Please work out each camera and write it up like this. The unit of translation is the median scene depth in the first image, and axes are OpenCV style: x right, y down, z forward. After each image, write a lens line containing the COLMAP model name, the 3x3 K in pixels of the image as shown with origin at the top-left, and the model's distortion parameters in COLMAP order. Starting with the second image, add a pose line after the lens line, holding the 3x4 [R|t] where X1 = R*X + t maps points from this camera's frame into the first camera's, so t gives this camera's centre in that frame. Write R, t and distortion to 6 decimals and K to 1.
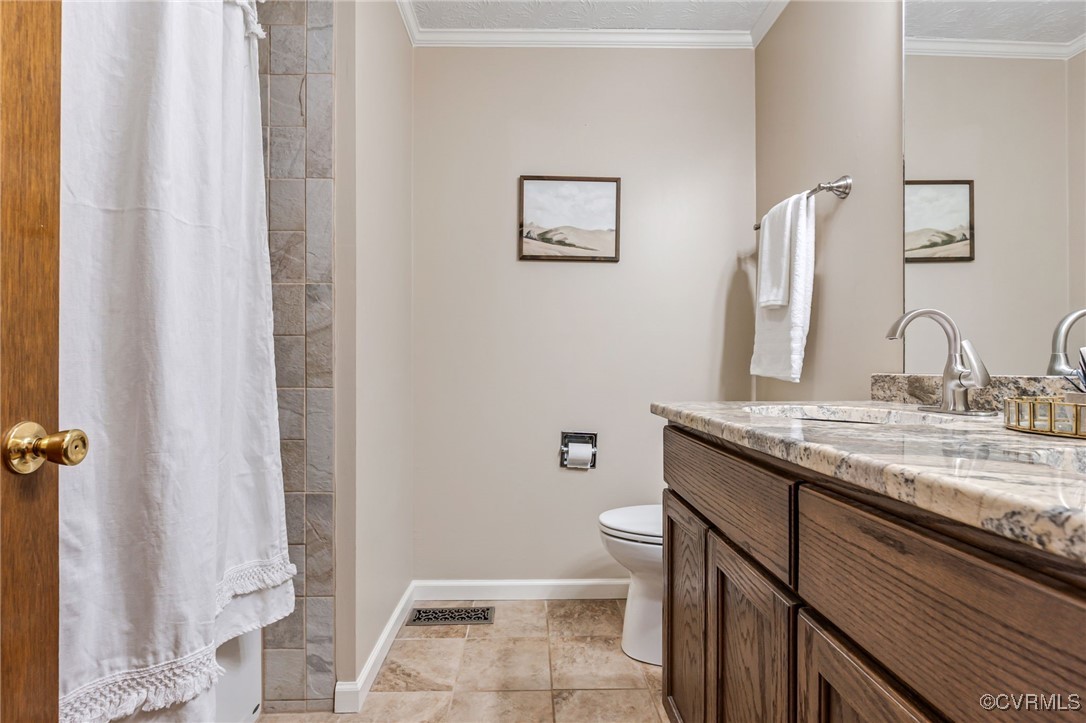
lens RADIAL K [[501.3, 0, 541.4], [0, 501.3, 372.5], [0, 0, 1]] dist [-0.011772, 0.002239]
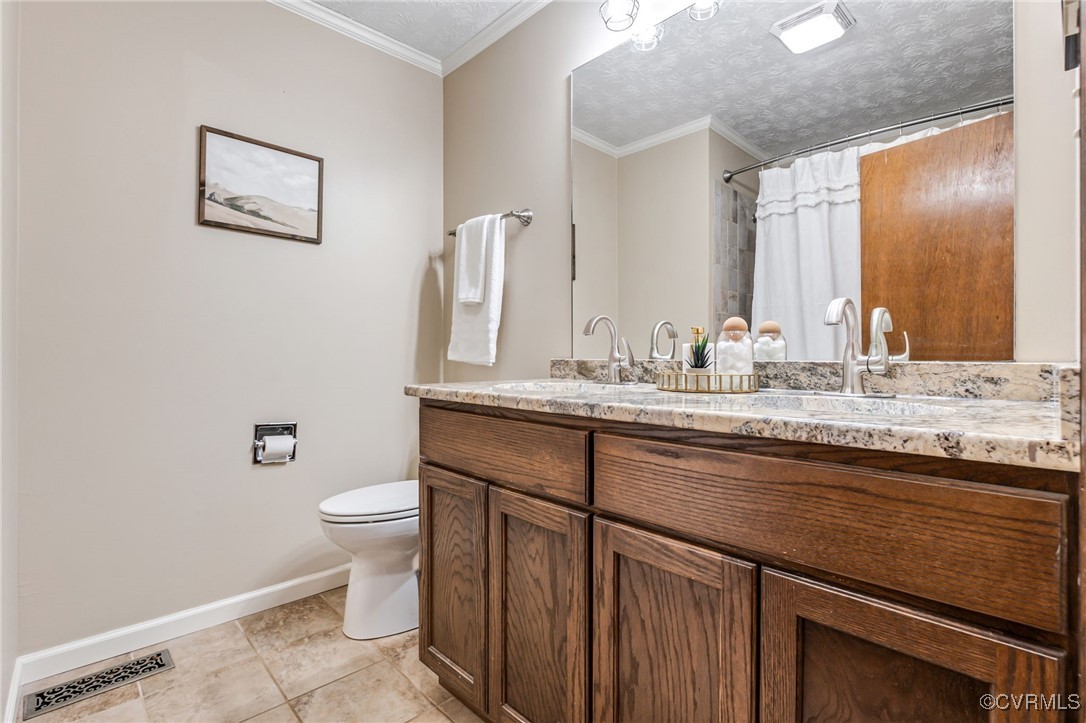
lens RADIAL K [[501.3, 0, 539.4], [0, 501.3, 352.2], [0, 0, 1]] dist [-0.011772, 0.002239]
pose [[0.741246, 0.006278, 0.671204, -0.247774], [0.001576, 0.999937, -0.011093, 0.000024], [-0.671232, 0.009280, 0.741189, -0.002036]]
